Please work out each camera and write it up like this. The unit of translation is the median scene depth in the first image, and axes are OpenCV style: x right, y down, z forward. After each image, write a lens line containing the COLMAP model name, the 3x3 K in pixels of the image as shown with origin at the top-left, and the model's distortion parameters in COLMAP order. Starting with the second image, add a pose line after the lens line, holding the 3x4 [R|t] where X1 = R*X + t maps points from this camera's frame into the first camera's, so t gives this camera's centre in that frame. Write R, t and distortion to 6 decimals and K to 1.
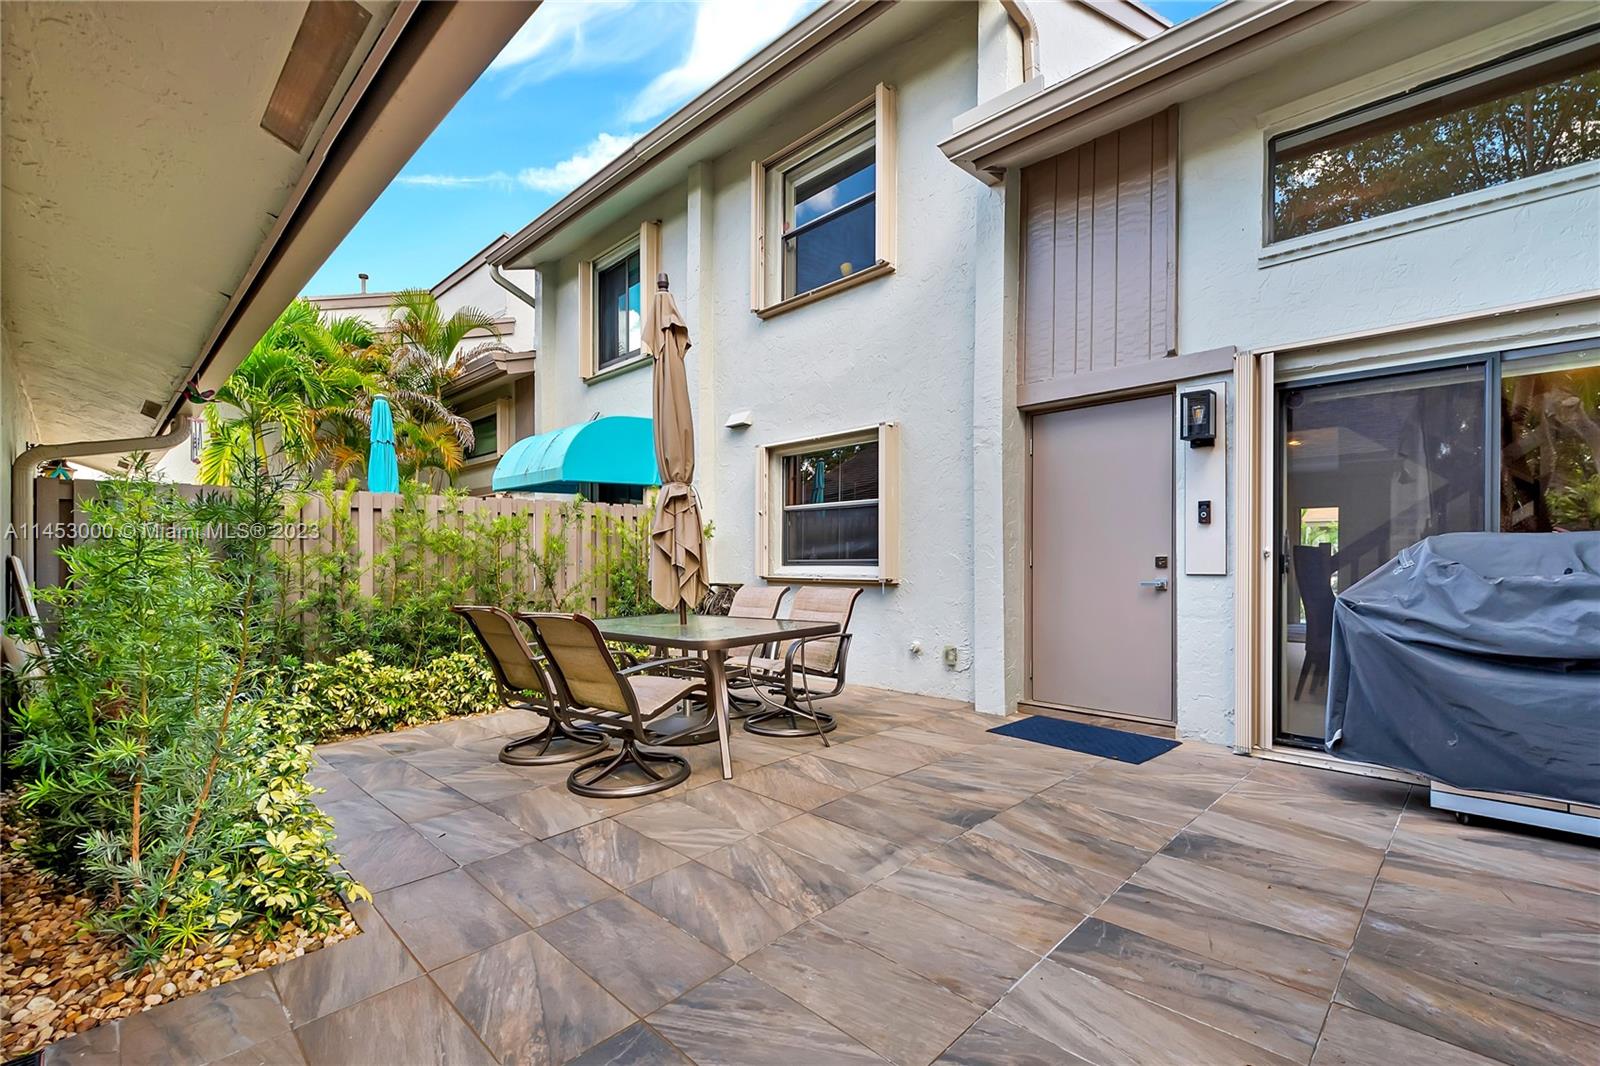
lens RADIAL K [[737.2, 0, 798.8], [0, 737.2, 617.7], [0, 0, 1]] dist [0.028636, -0.015055]
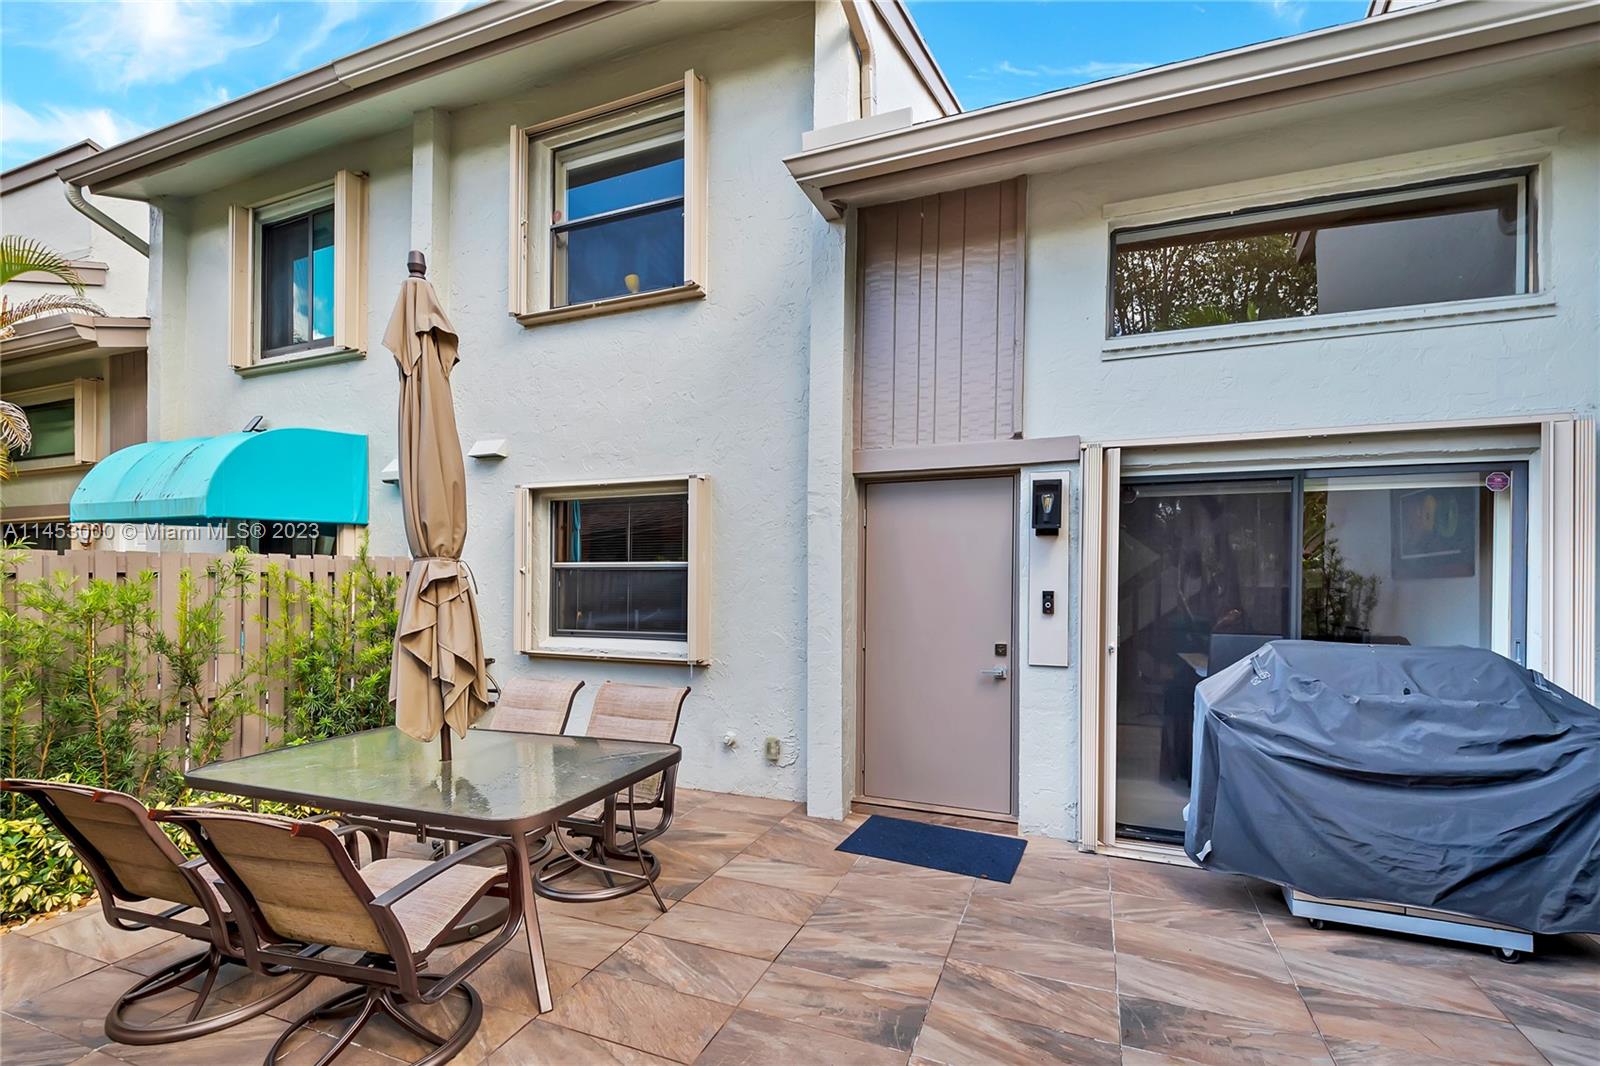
lens RADIAL K [[737.2, 0, 798.8], [0, 737.2, 617.7], [0, 0, 1]] dist [0.028636, -0.015055]
pose [[0.922410, -0.007737, 0.386133, -0.111303], [0.014940, 0.999766, -0.015658, -0.100128], [-0.385922, 0.020212, 0.922310, 0.215101]]
